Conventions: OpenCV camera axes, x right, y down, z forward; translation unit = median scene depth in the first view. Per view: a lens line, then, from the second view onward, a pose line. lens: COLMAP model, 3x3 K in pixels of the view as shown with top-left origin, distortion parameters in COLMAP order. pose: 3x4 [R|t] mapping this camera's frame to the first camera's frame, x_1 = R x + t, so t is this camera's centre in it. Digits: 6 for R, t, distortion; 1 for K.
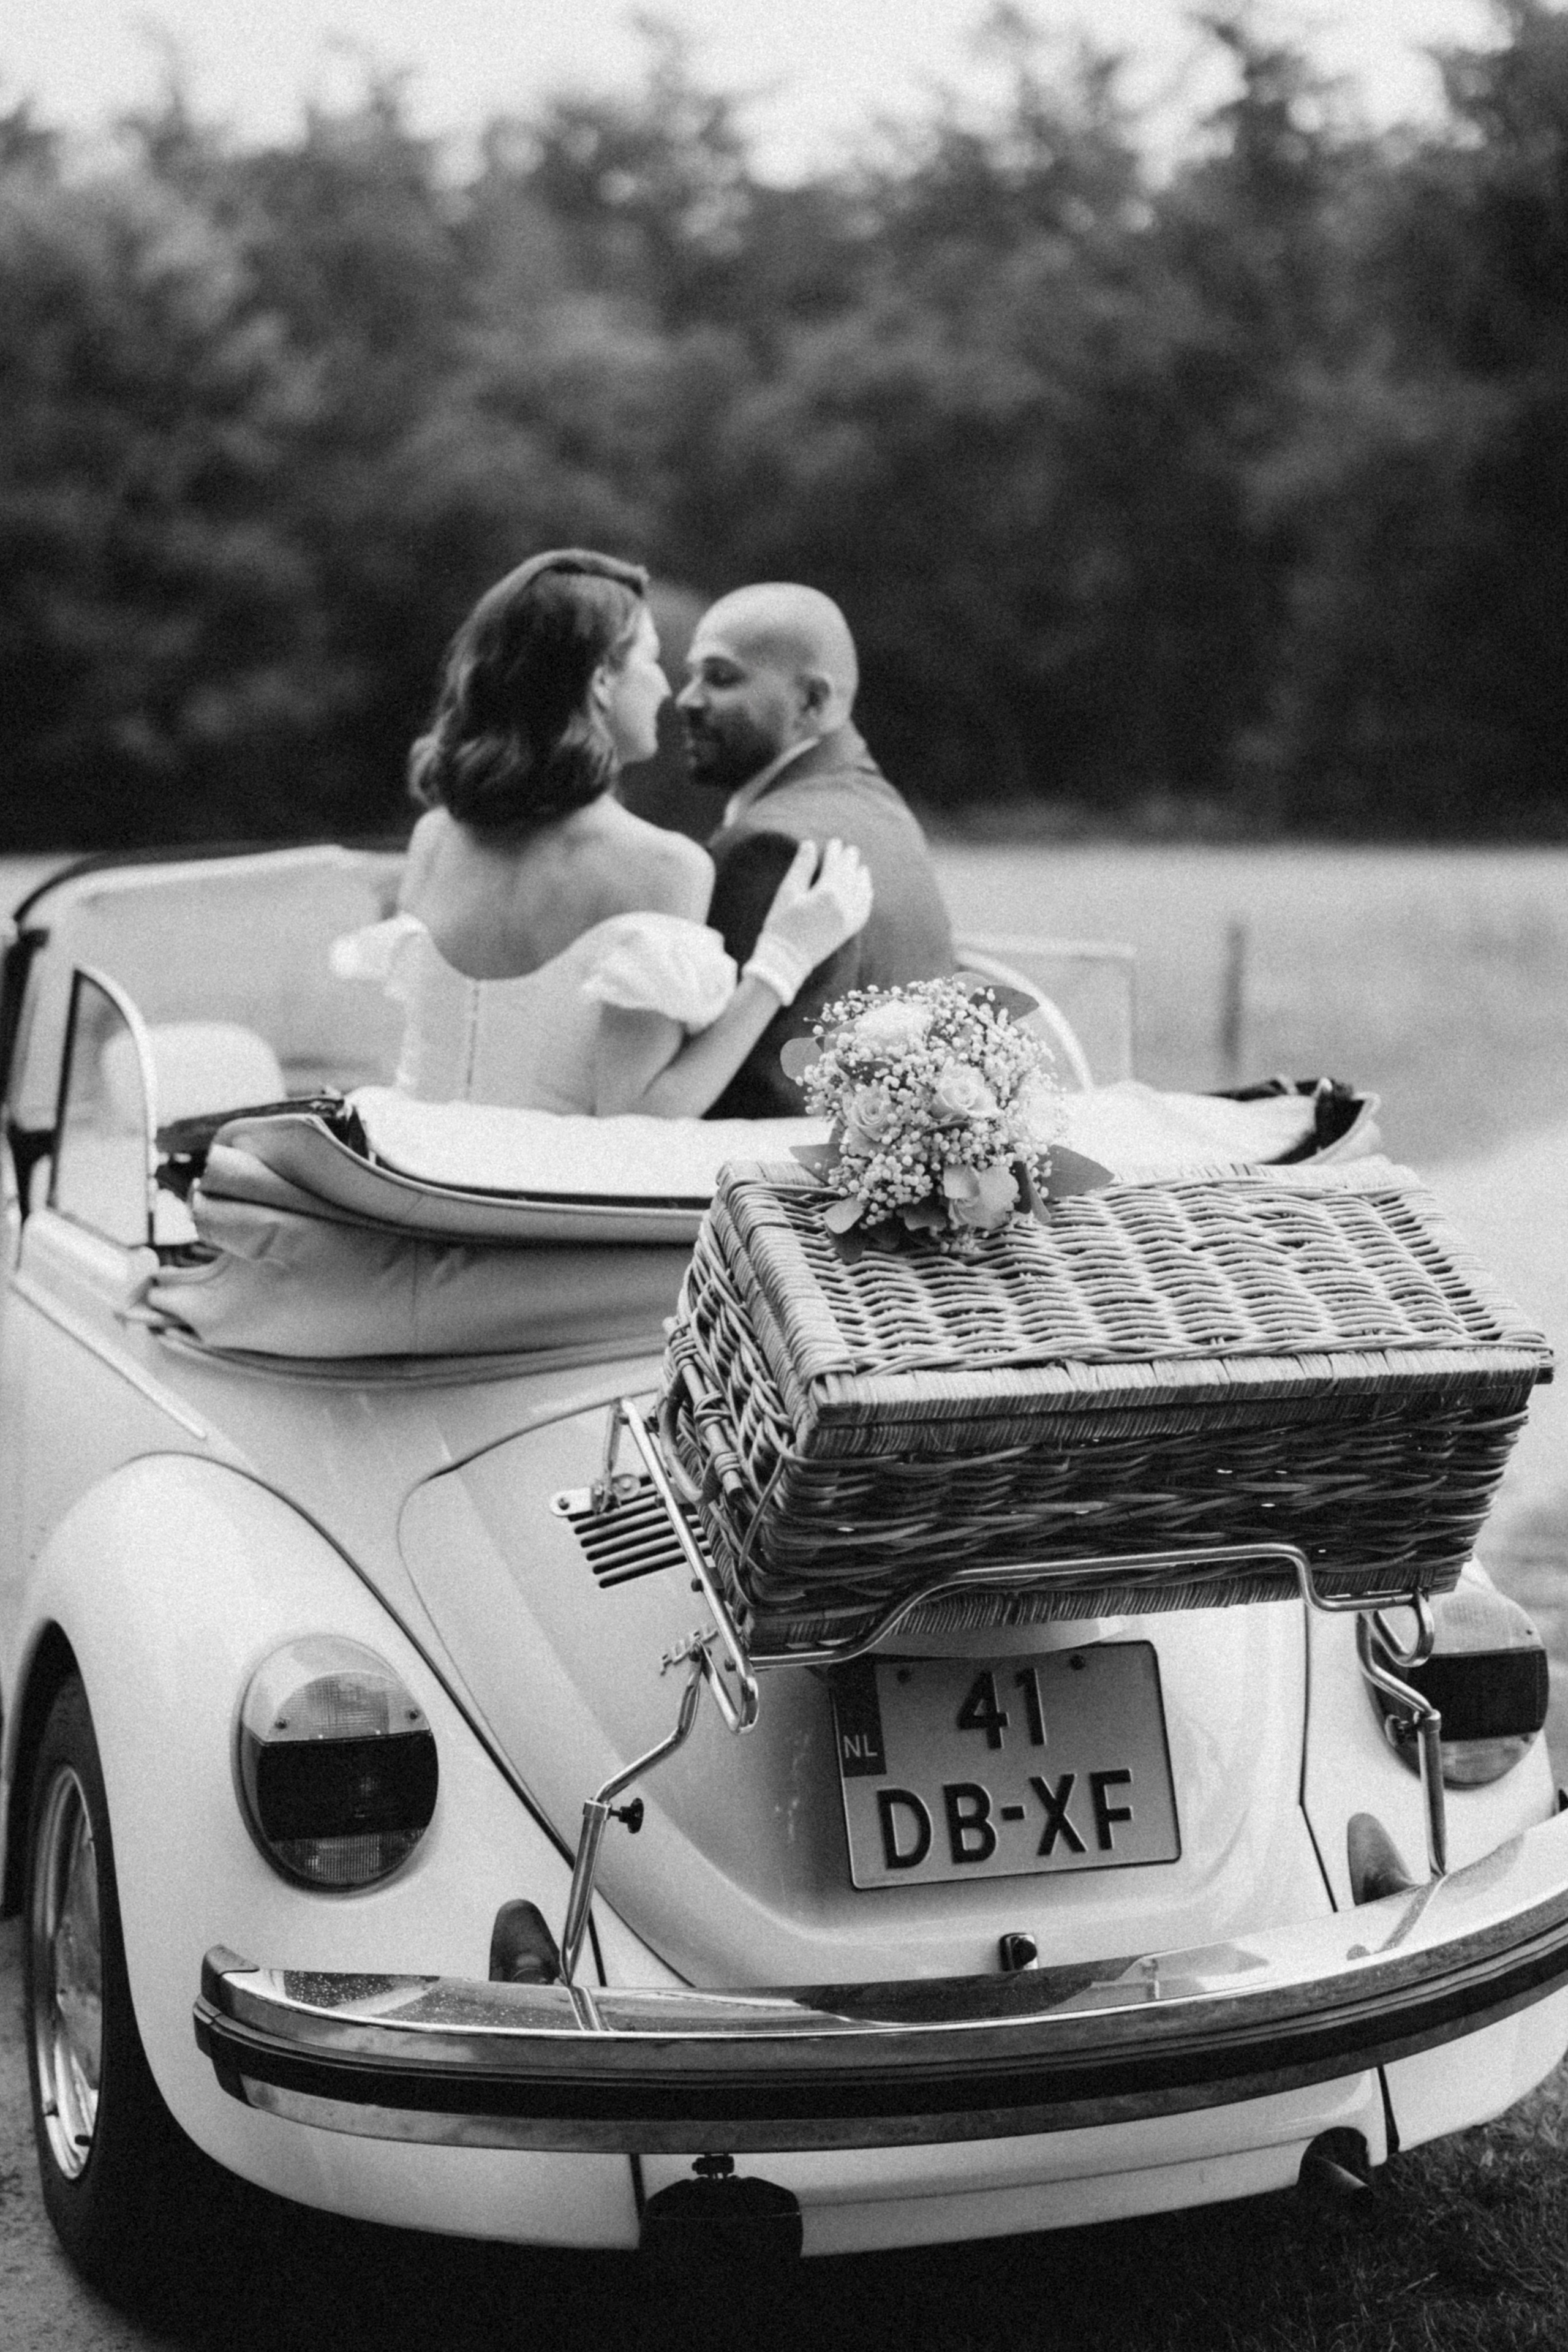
lens RADIAL K [[3664.2, 0, 784.0], [0, 3664.2, 1176.0], [0, 0, 1]] dist [0.038436, -0.043963]
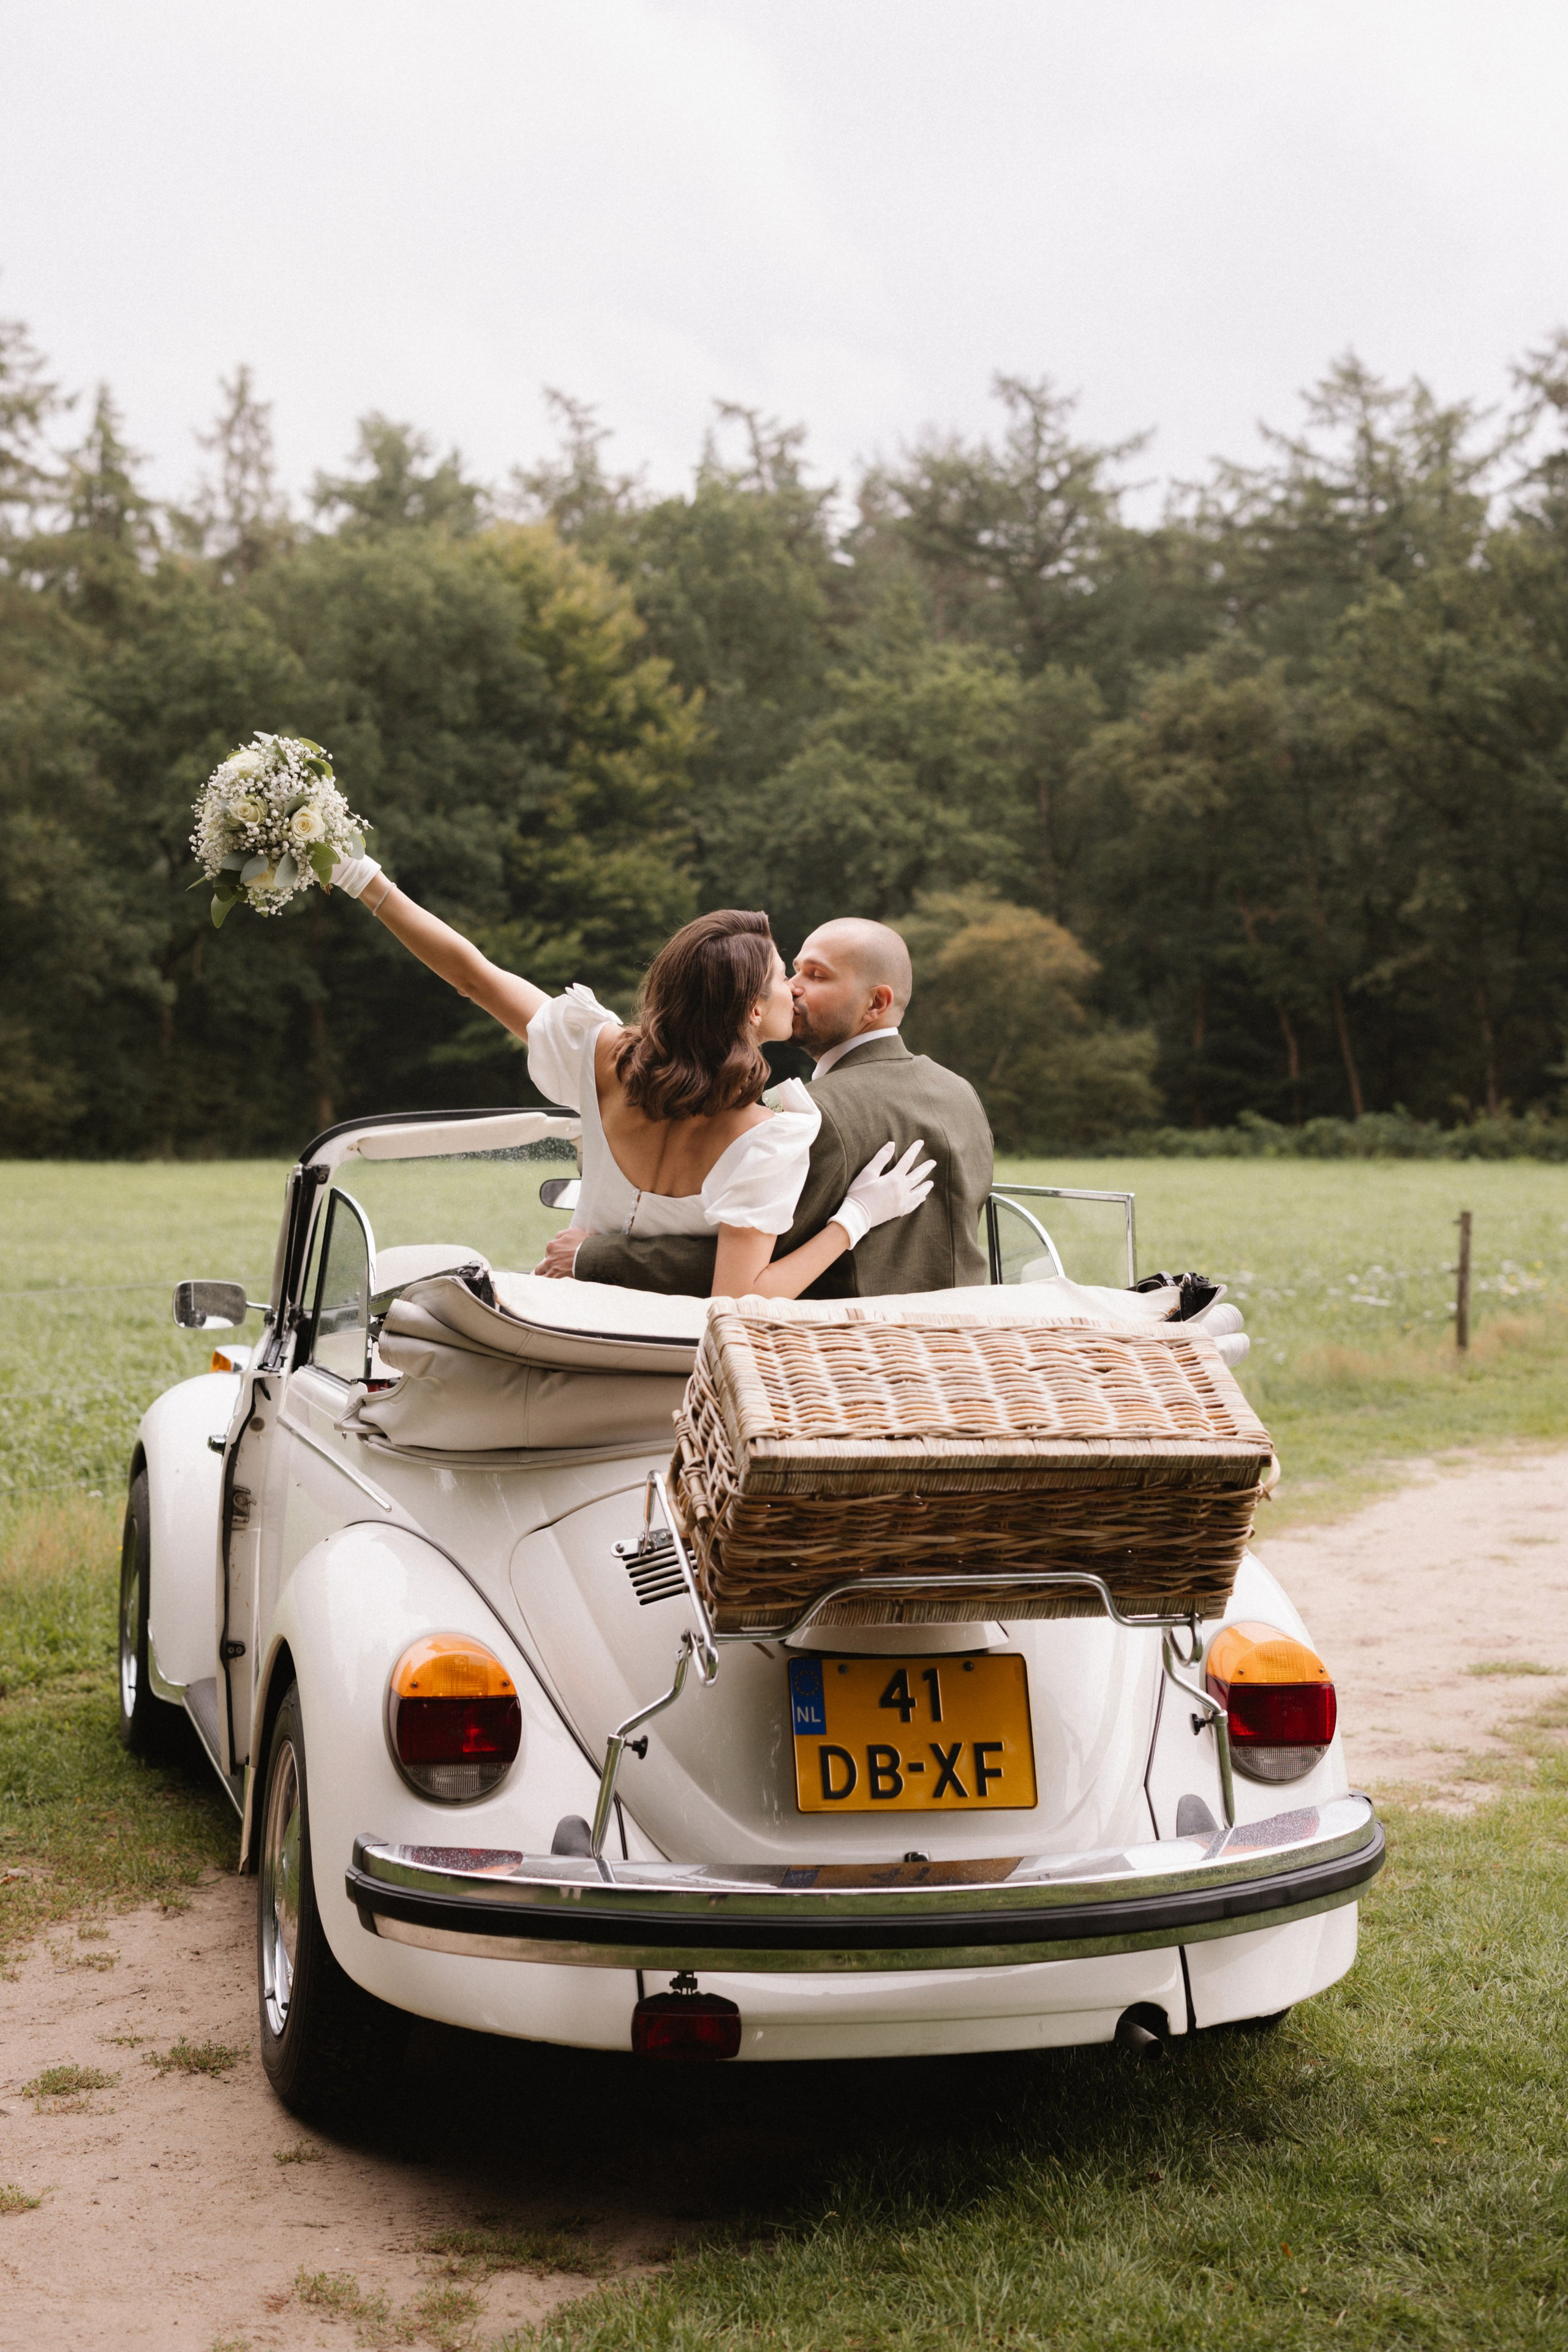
lens RADIAL K [[3664.2, 0, 784.0], [0, 3664.2, 1176.0], [0, 0, 1]] dist [0.038436, -0.043963]
pose [[0.993568, 0.014227, -0.112336, 0.170598], [-0.023698, 0.996232, -0.083429, 0.064658], [0.110726, 0.085555, 0.990162, -0.452034]]
